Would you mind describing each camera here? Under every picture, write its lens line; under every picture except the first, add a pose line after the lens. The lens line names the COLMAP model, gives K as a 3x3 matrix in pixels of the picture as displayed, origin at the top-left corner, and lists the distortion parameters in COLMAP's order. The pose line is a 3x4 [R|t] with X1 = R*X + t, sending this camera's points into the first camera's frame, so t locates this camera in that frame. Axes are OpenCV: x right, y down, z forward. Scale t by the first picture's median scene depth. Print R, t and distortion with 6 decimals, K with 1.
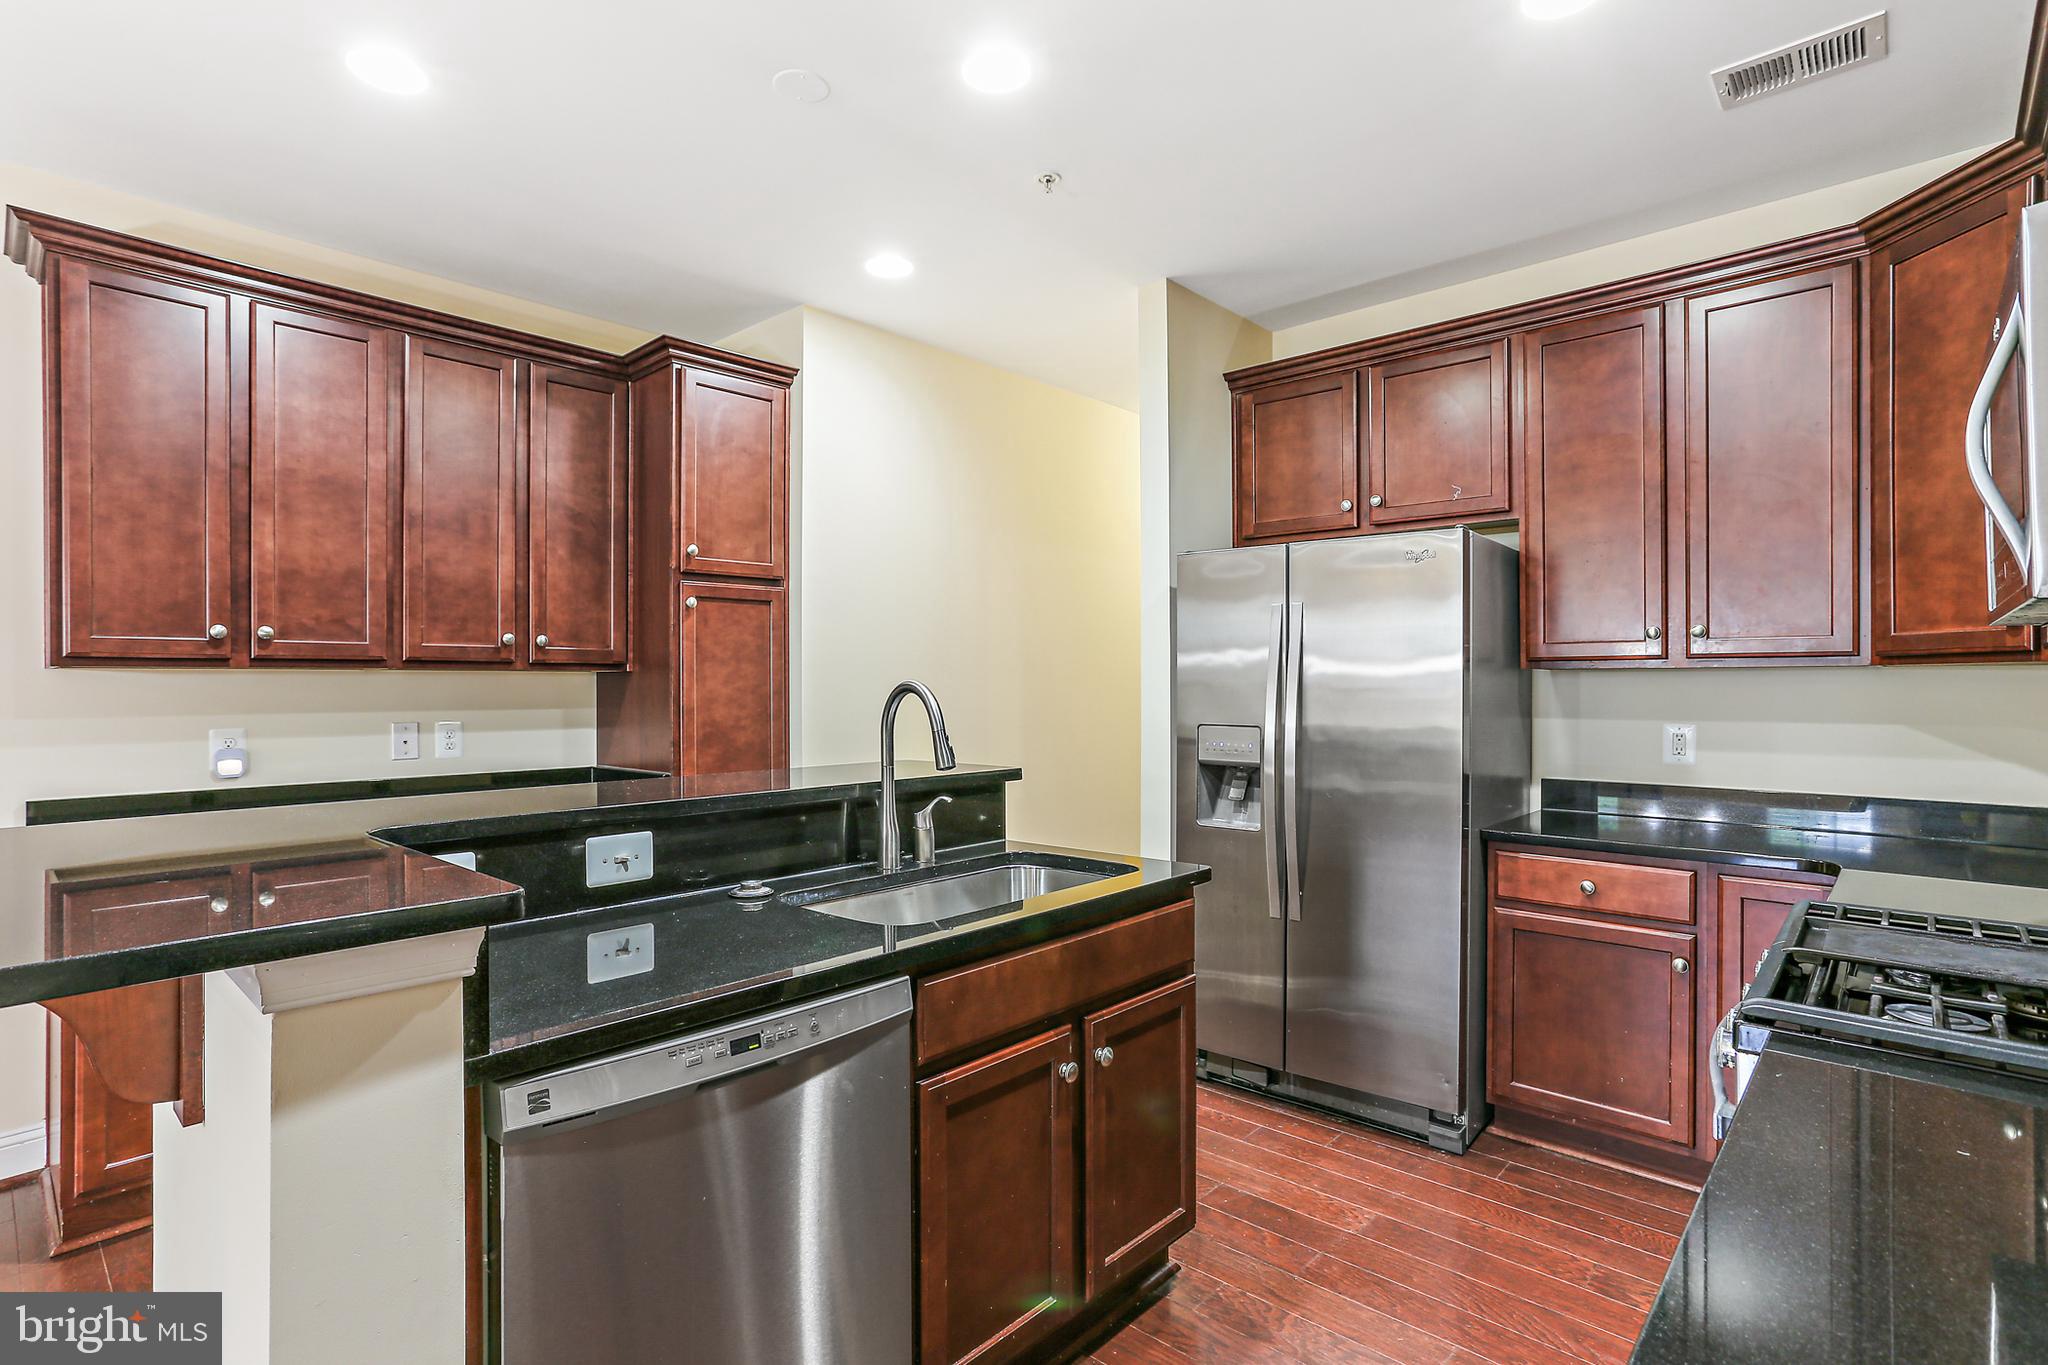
lens RADIAL K [[997.4, 0, 1022.5], [0, 997.4, 688.5], [0, 0, 1]] dist [-0.024140, 0.004680]
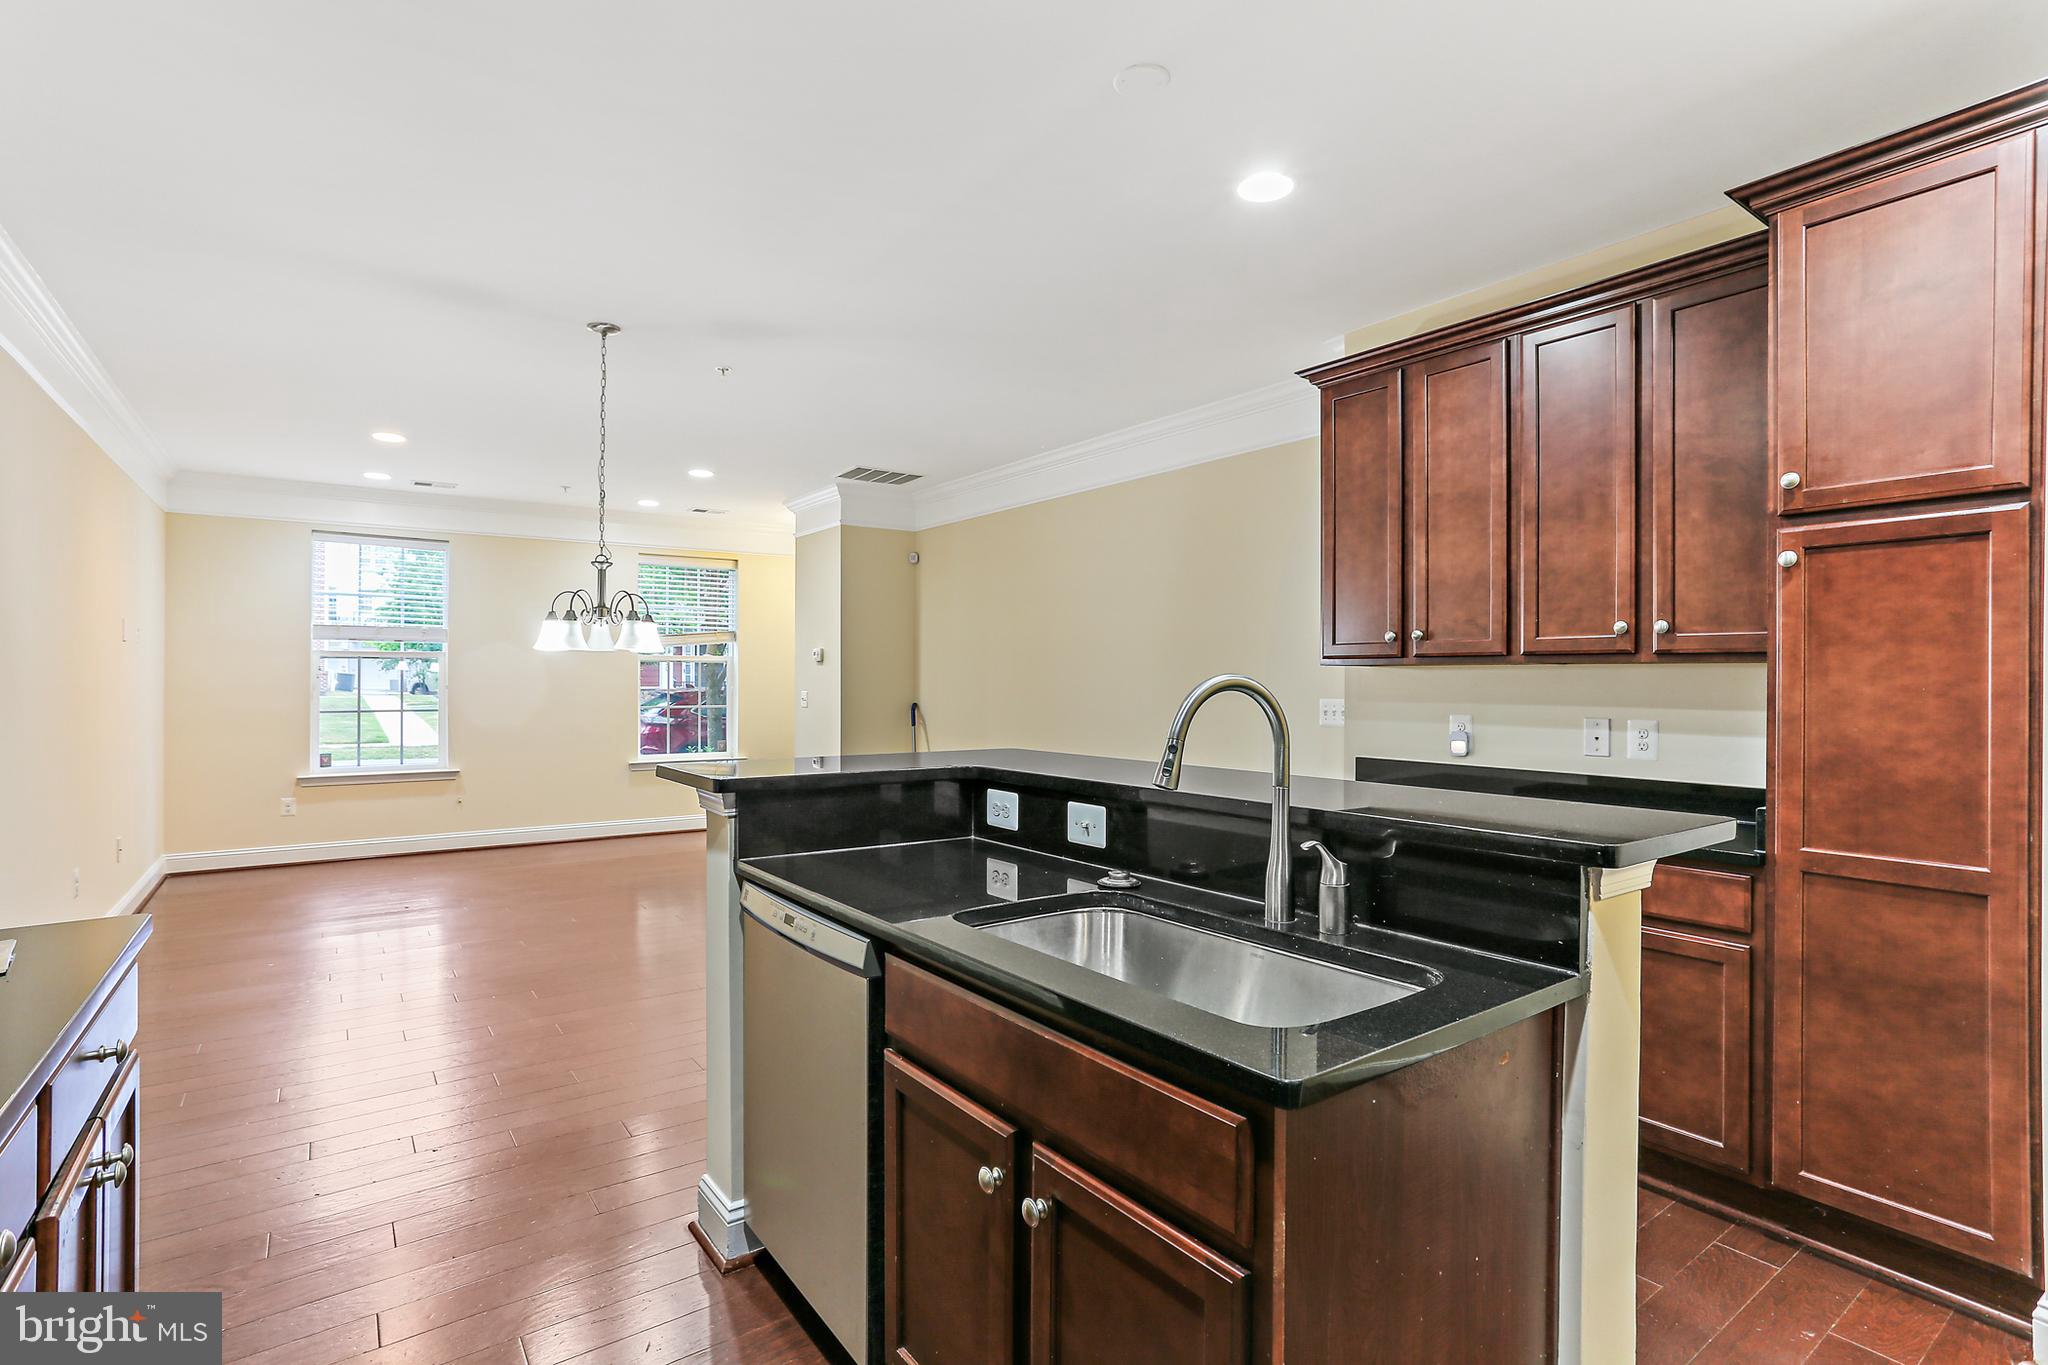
lens RADIAL K [[997.4, 0, 1031.3], [0, 997.4, 676.1], [0, 0, 1]] dist [-0.024140, 0.004680]
pose [[-0.203204, -0.000426, -0.979136, 0.432963], [-0.010152, 0.999947, 0.001672, -0.002877], [0.979084, 0.010280, -0.203198, 0.647638]]
